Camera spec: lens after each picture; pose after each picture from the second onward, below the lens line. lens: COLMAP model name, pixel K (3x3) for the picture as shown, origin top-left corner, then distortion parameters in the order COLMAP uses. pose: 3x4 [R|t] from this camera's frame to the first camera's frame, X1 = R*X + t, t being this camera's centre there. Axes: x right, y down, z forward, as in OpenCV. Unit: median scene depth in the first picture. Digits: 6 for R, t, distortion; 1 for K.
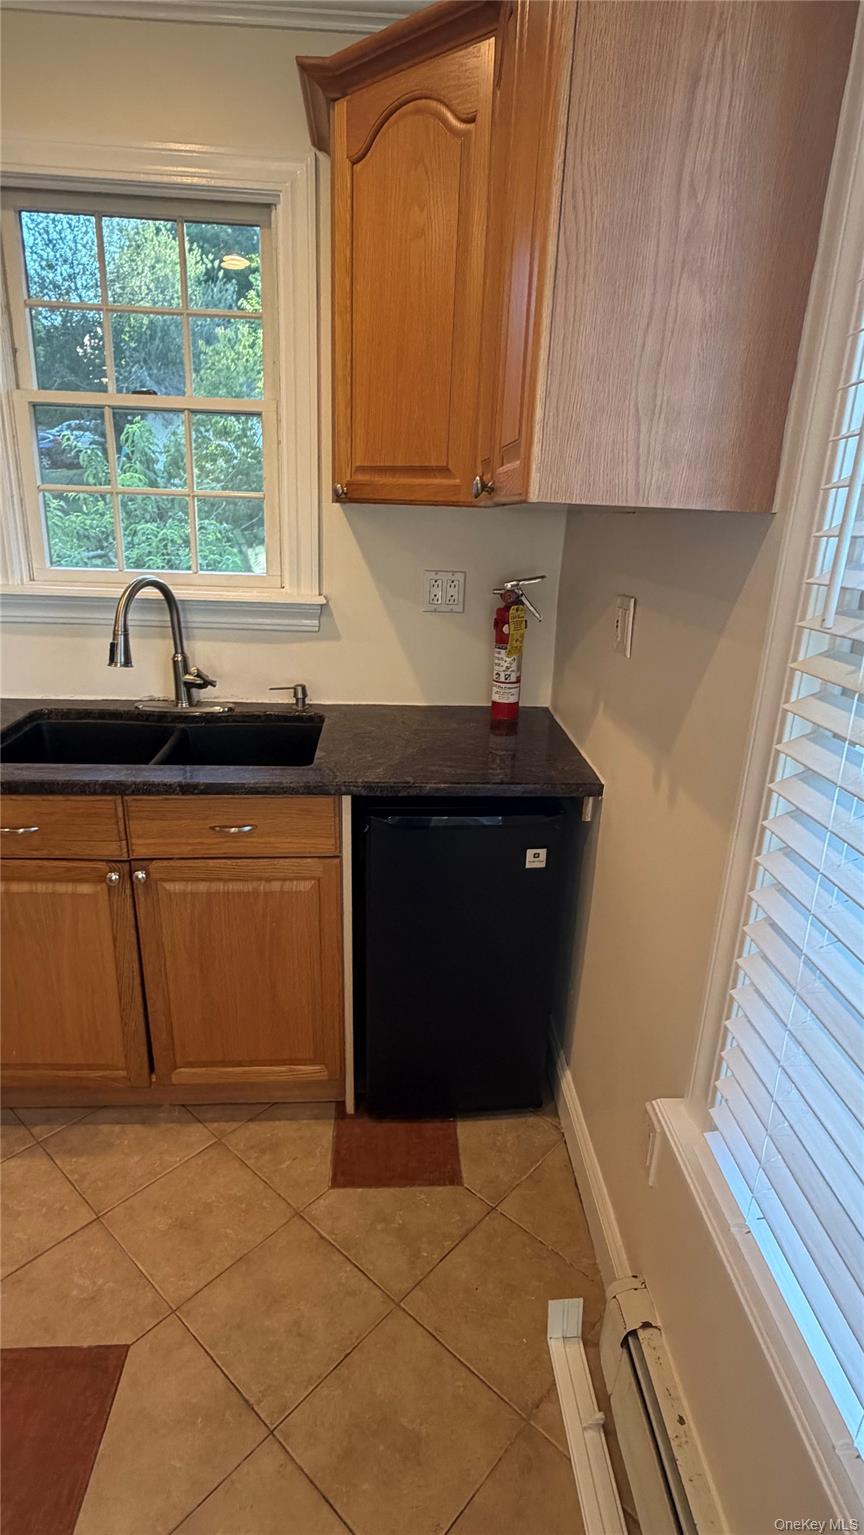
lens RADIAL K [[793.1, 0, 431.4], [0, 793.1, 768.4], [0, 0, 1]] dist [0.003430, -0.000617]
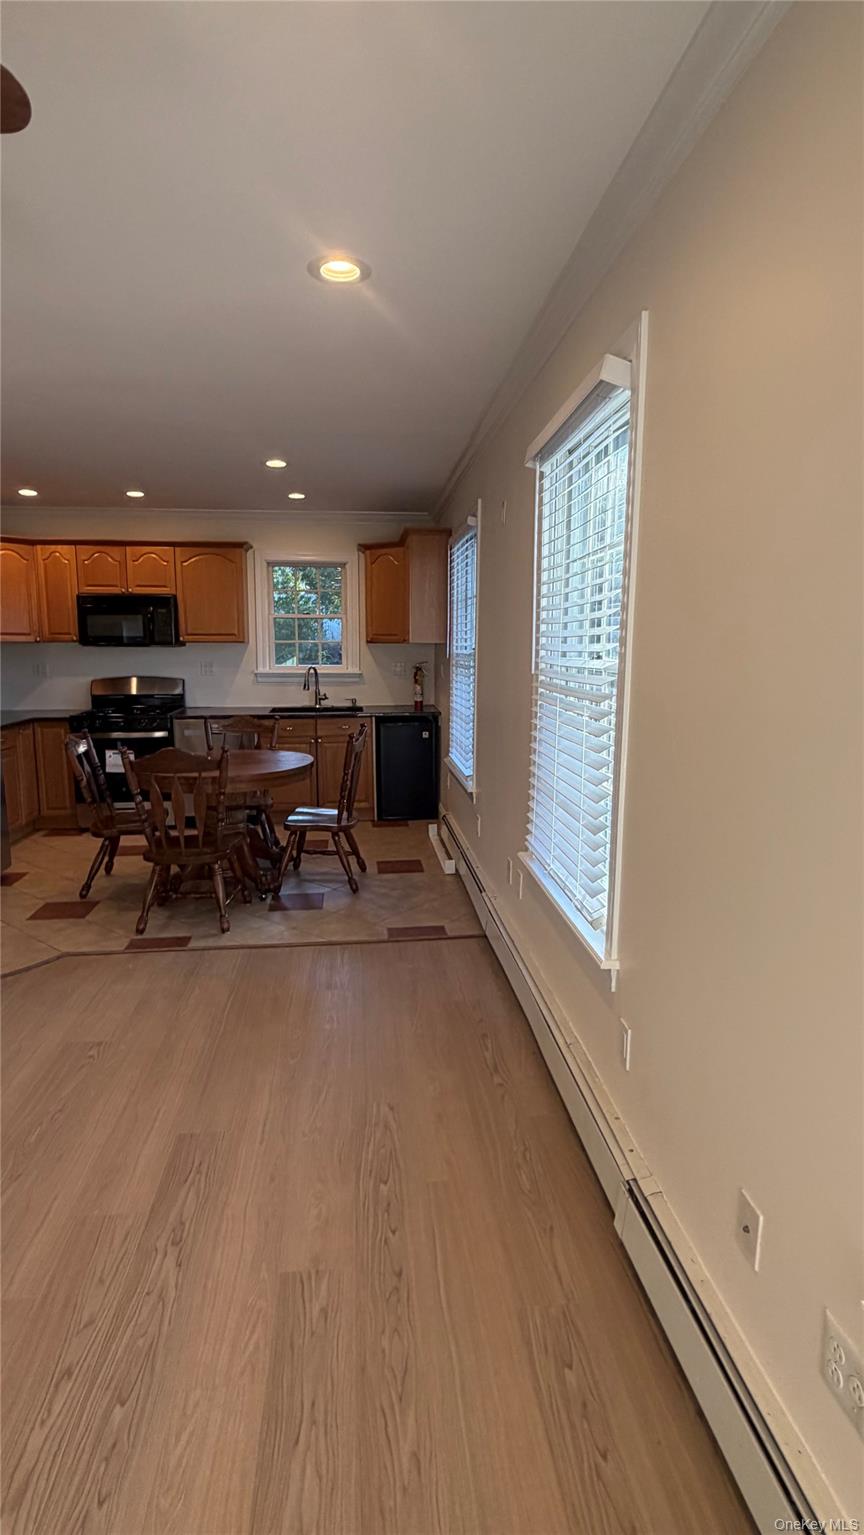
lens RADIAL K [[793.1, 0, 429.6], [0, 793.1, 767.3], [0, 0, 1]] dist [0.003430, -0.000617]
pose [[0.998360, -0.039594, 0.041339, -0.007535], [0.045670, 0.986344, -0.158239, 0.783040], [-0.034509, 0.159867, 0.986535, -2.408243]]
